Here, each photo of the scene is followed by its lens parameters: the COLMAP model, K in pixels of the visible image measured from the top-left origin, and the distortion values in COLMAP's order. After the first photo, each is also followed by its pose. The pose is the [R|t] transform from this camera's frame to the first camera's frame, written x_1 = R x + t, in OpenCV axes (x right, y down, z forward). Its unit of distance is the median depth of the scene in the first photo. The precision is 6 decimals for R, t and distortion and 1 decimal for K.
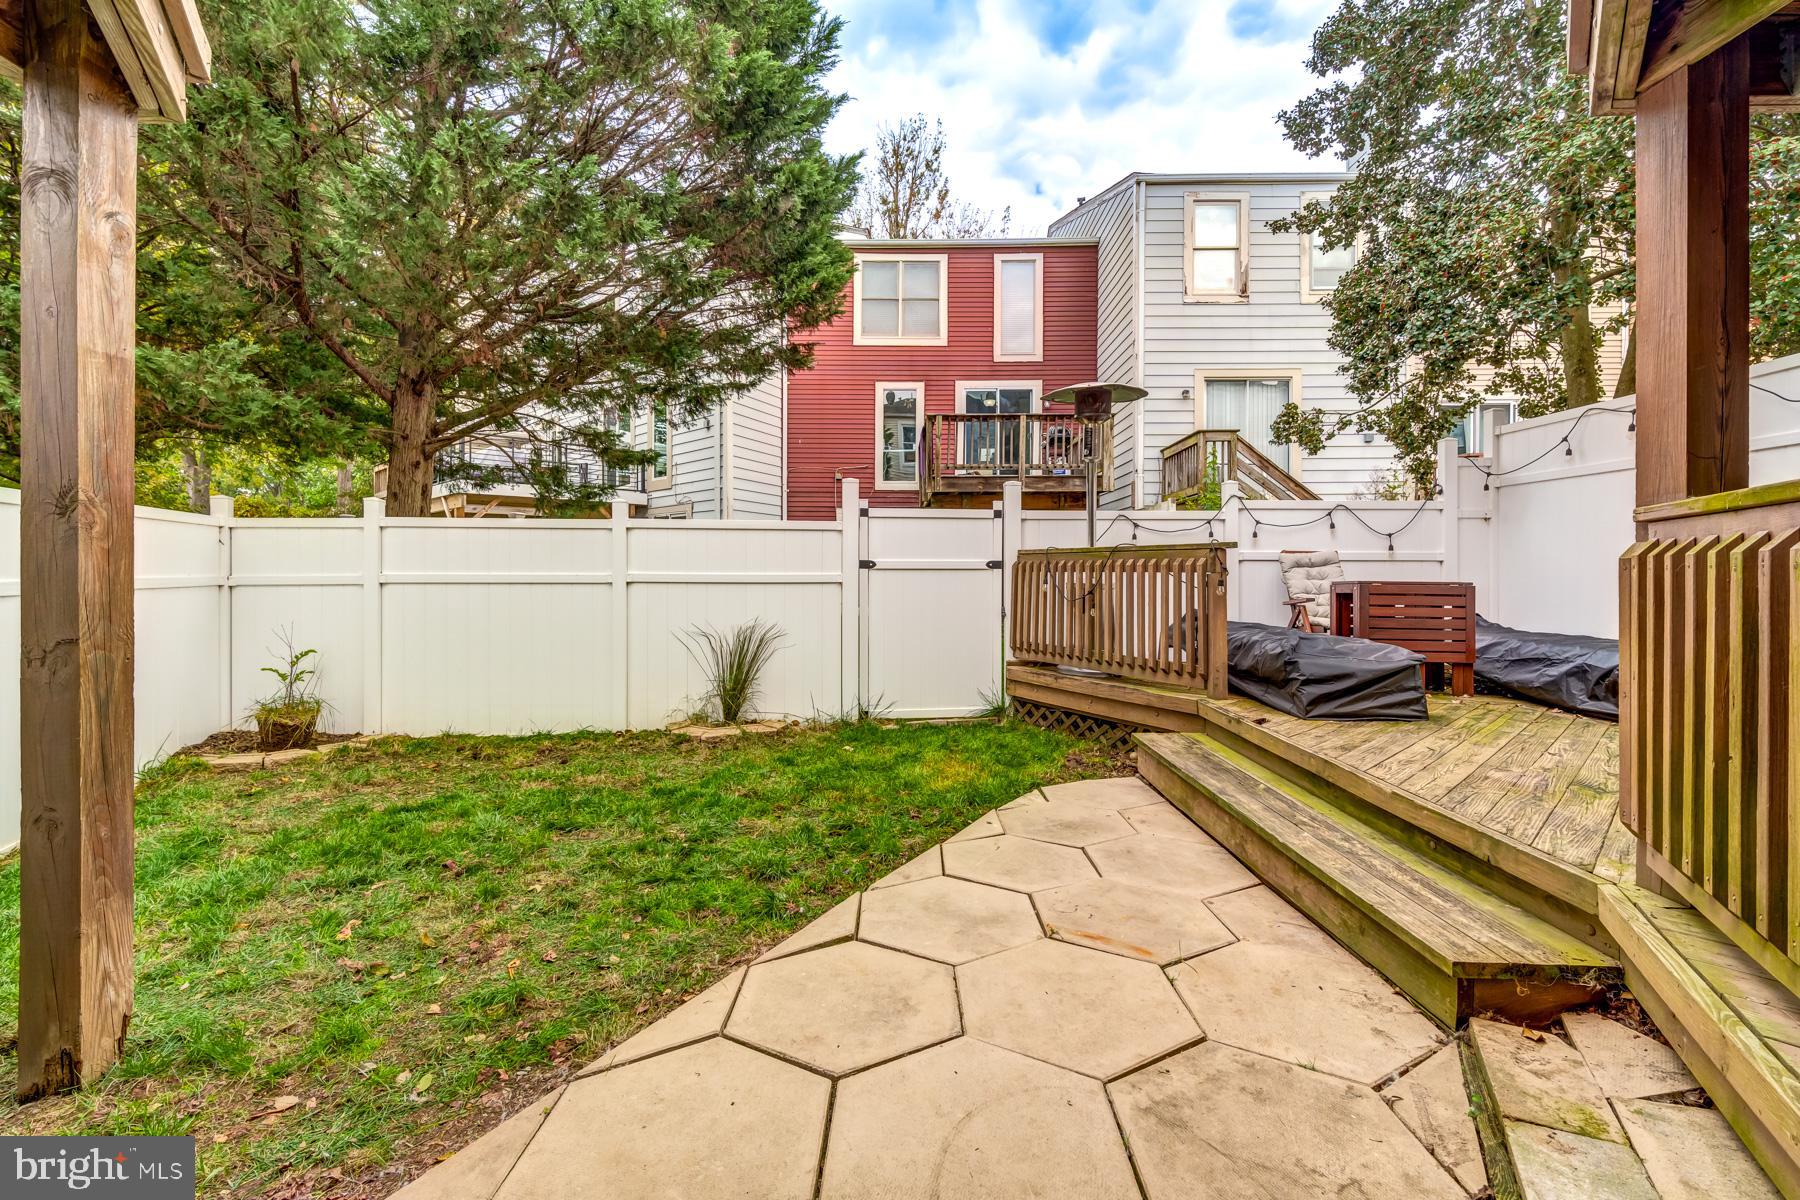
lens RADIAL K [[779.5, 0, 904.5], [0, 779.5, 569.1], [0, 0, 1]] dist [0.007000, -0.000585]
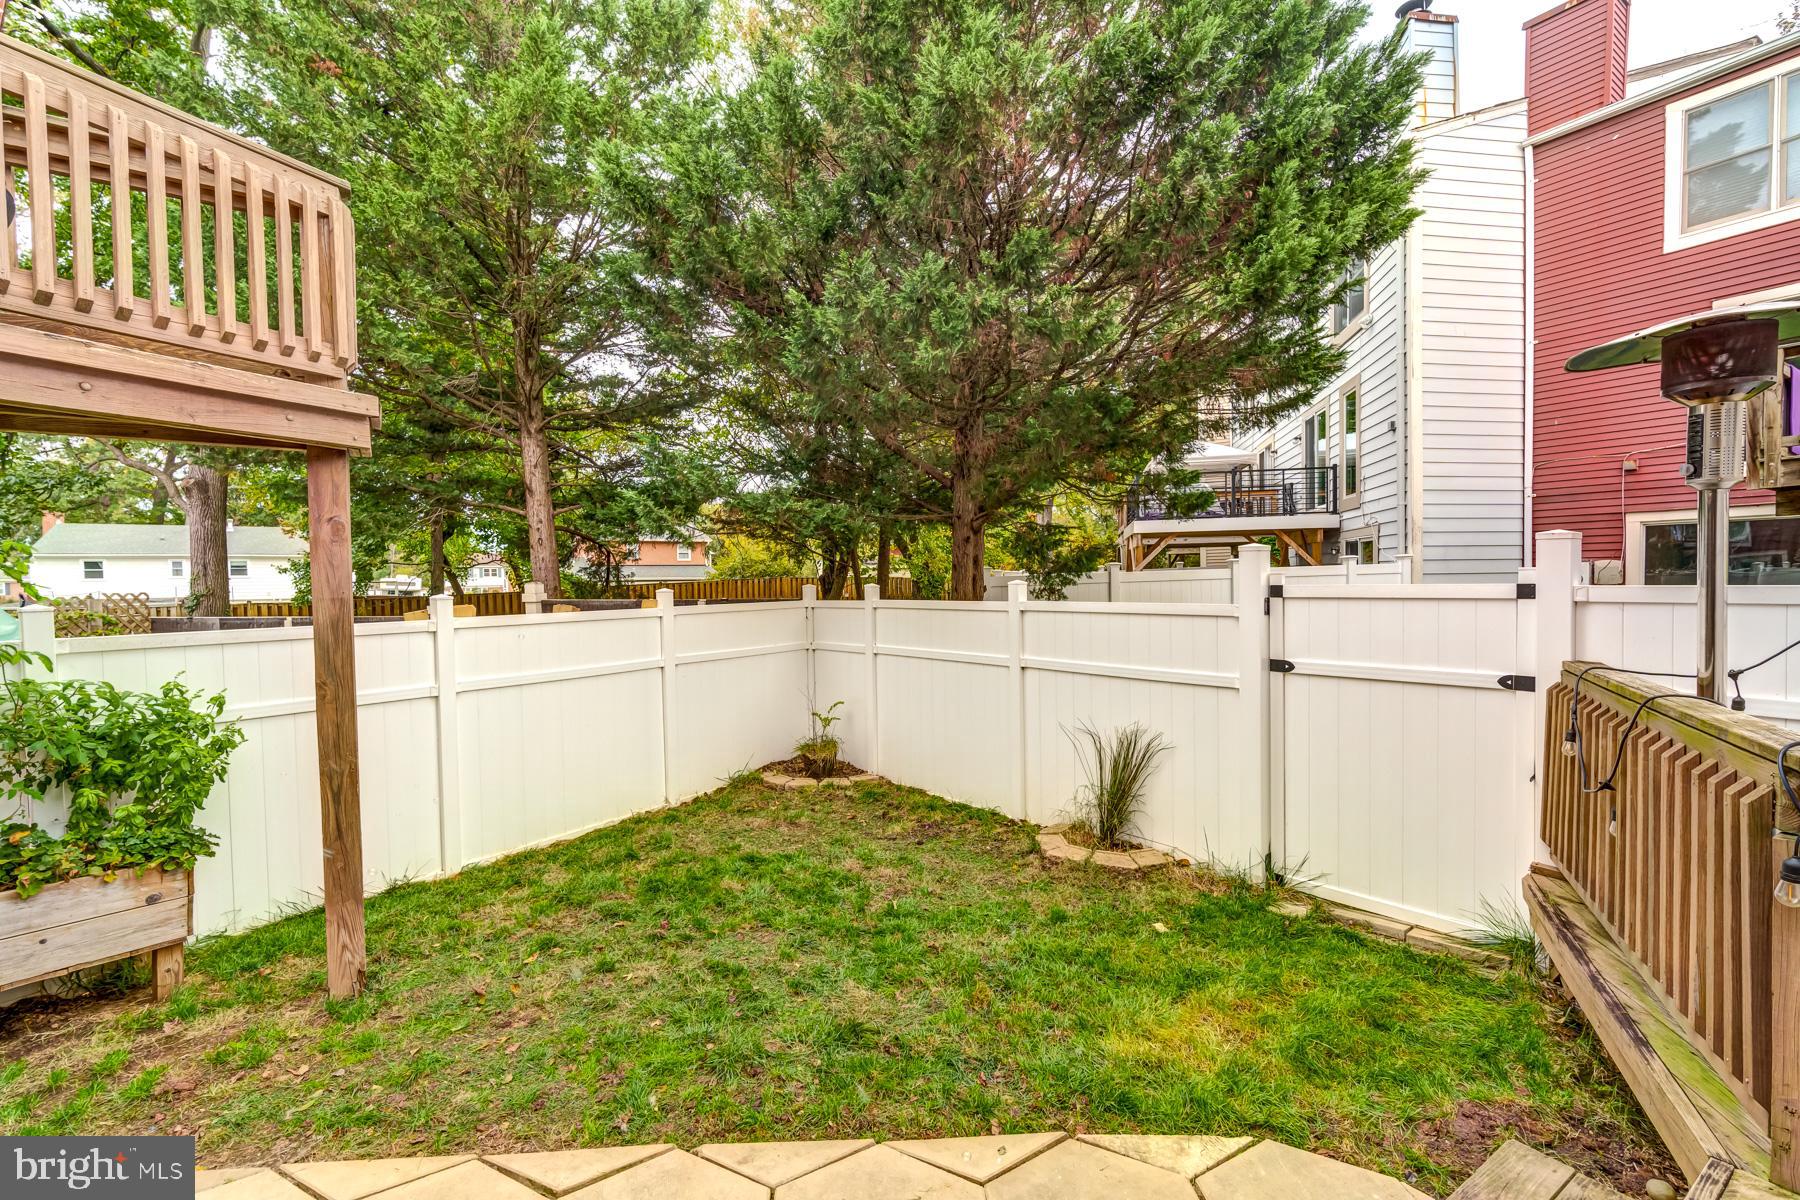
lens RADIAL K [[779.5, 0, 897.4], [0, 779.5, 593.9], [0, 0, 1]] dist [0.007000, -0.000585]
pose [[0.542889, 0.003016, -0.839799, 0.361265], [0.018182, 0.999717, 0.015344, -0.089532], [0.839608, -0.023599, 0.542681, 0.346934]]
